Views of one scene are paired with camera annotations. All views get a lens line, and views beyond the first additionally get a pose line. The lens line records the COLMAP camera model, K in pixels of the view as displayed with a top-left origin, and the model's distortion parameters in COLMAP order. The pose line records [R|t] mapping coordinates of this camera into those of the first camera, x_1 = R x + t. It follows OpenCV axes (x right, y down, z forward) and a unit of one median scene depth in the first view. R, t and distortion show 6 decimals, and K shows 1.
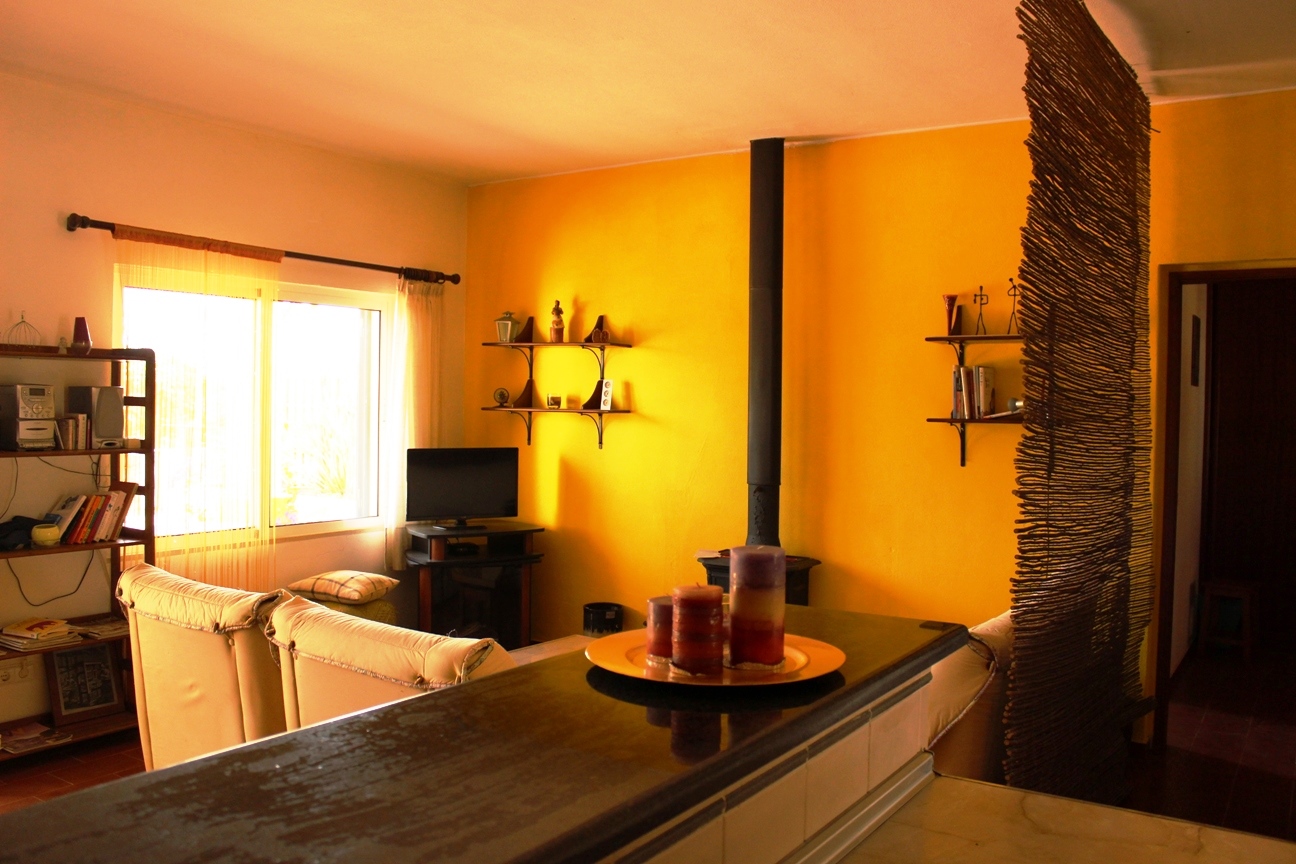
lens RADIAL K [[1071.2, 0, 644.0], [0, 1071.2, 427.5], [0, 0, 1]] dist [-0.171323, 0.164451]
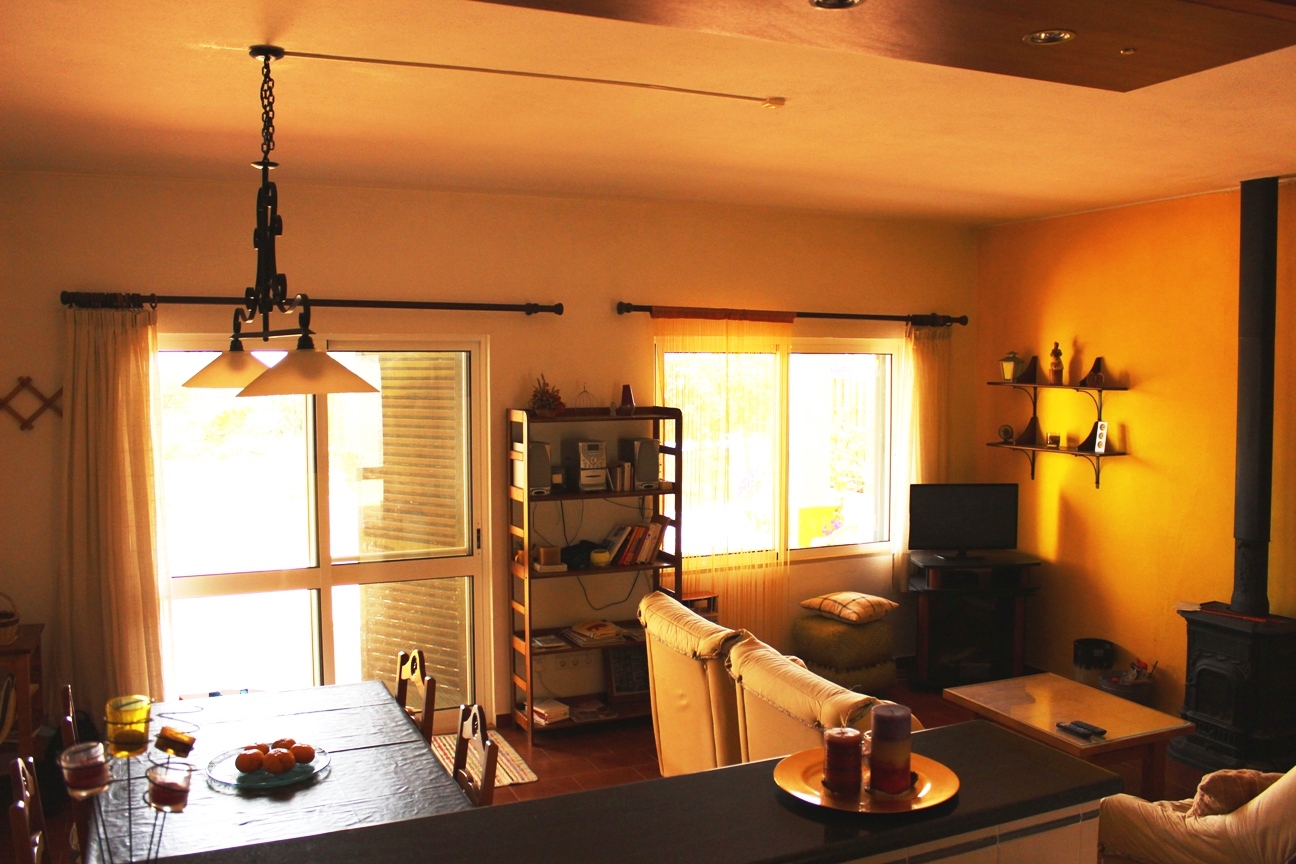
lens RADIAL K [[1071.2, 0, 644.0], [0, 1071.2, 427.5], [0, 0, 1]] dist [-0.171323, 0.164451]
pose [[0.846562, 0.009166, -0.532211, 0.137120], [0.003496, 0.999734, 0.022778, -0.069988], [0.532279, -0.021144, 0.846305, -0.076675]]
